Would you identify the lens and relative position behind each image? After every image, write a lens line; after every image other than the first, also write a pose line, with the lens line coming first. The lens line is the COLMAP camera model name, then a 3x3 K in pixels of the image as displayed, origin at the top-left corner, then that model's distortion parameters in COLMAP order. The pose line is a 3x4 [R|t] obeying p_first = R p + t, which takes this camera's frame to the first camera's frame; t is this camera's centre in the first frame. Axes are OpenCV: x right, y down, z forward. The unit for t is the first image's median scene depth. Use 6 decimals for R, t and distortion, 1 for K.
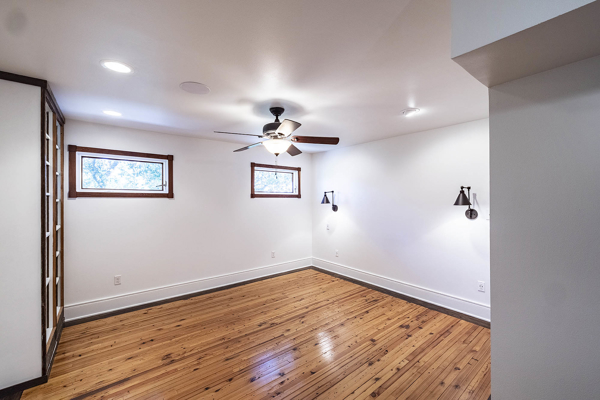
lens RADIAL K [[253.8, 0, 303.7], [0, 253.8, 197.4], [0, 0, 1]] dist [-0.006853, 0.000365]
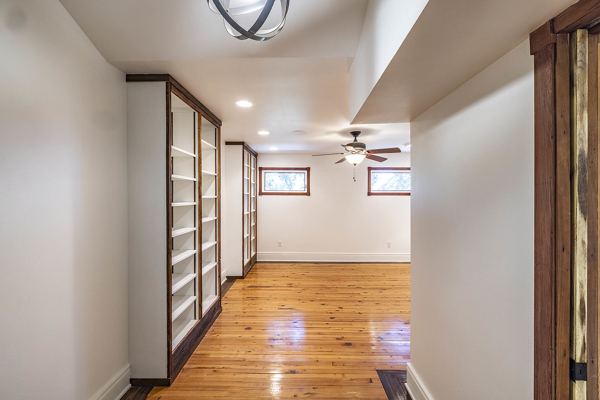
lens RADIAL K [[253.8, 0, 296.6], [0, 253.8, 197.9], [0, 0, 1]] dist [-0.006853, 0.000365]
pose [[0.763037, 0.006492, -0.646322, 0.497621], [-0.002549, 0.999972, 0.007034, 0.006627], [0.646349, -0.003720, 0.763033, -0.256471]]
